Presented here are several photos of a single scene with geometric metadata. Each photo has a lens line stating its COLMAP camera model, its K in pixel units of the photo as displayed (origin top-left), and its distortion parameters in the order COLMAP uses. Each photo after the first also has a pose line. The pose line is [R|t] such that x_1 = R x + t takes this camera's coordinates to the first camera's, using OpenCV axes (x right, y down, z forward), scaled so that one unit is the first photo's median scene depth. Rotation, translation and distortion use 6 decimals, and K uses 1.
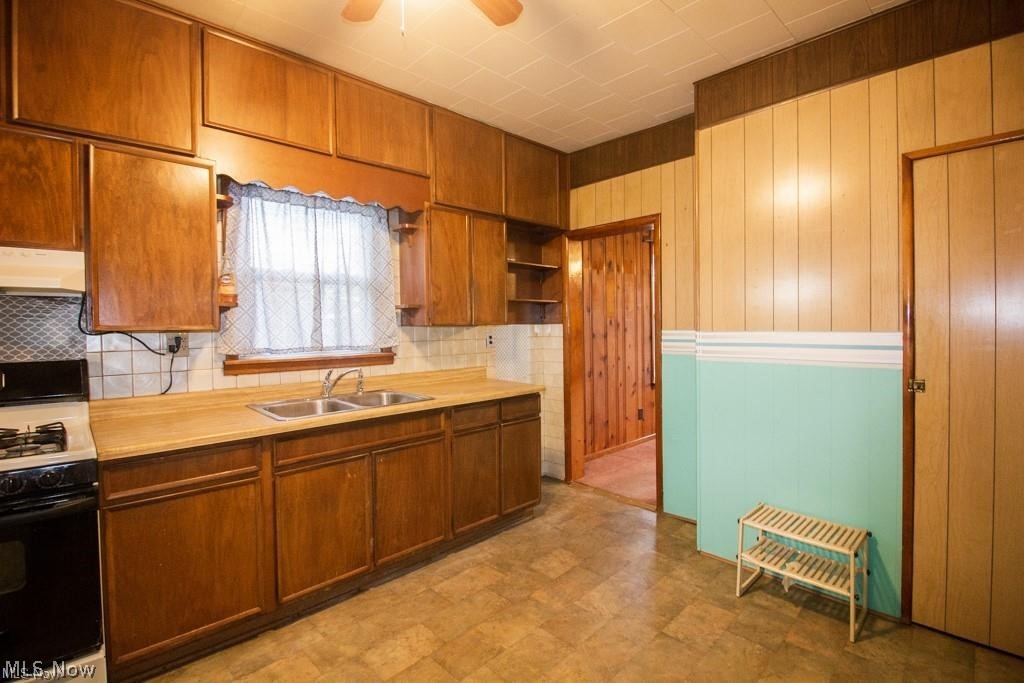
lens RADIAL K [[487.6, 0, 512.2], [0, 487.6, 331.9], [0, 0, 1]] dist [0.036180, 0.000000]
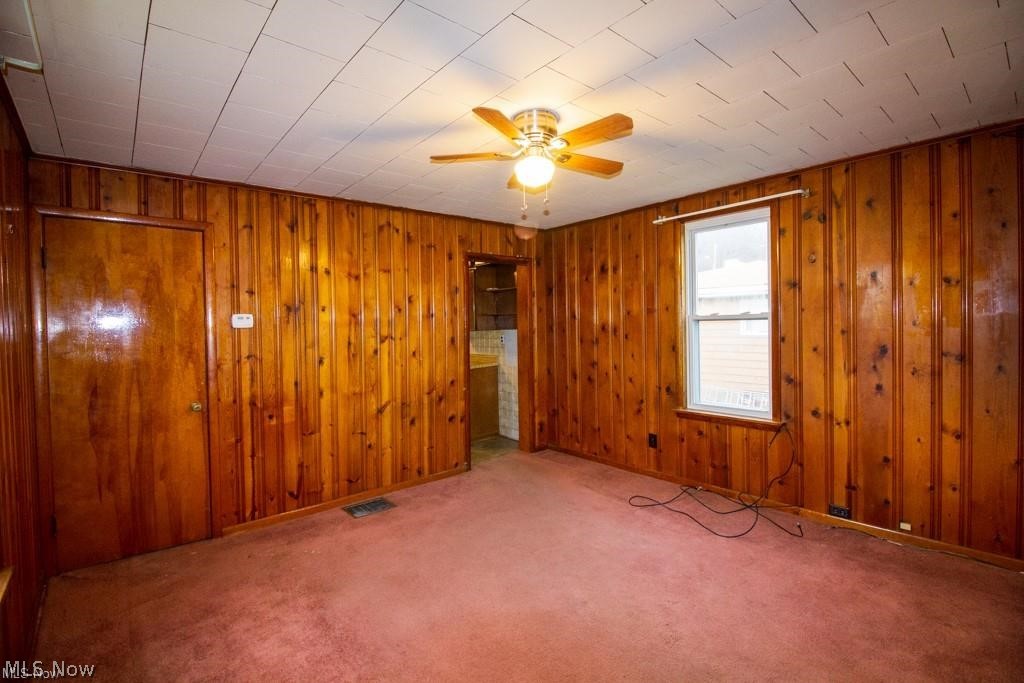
lens RADIAL K [[466.3, 0, 512.0], [0, 466.3, 341.5], [0, 0, 1]] dist [-0.000917, -0.000036]
pose [[-0.032427, 0.041591, -0.998608, 1.362366], [-0.009455, 0.999076, 0.041918, -0.037030], [0.999429, 0.010801, -0.032004, 1.037158]]
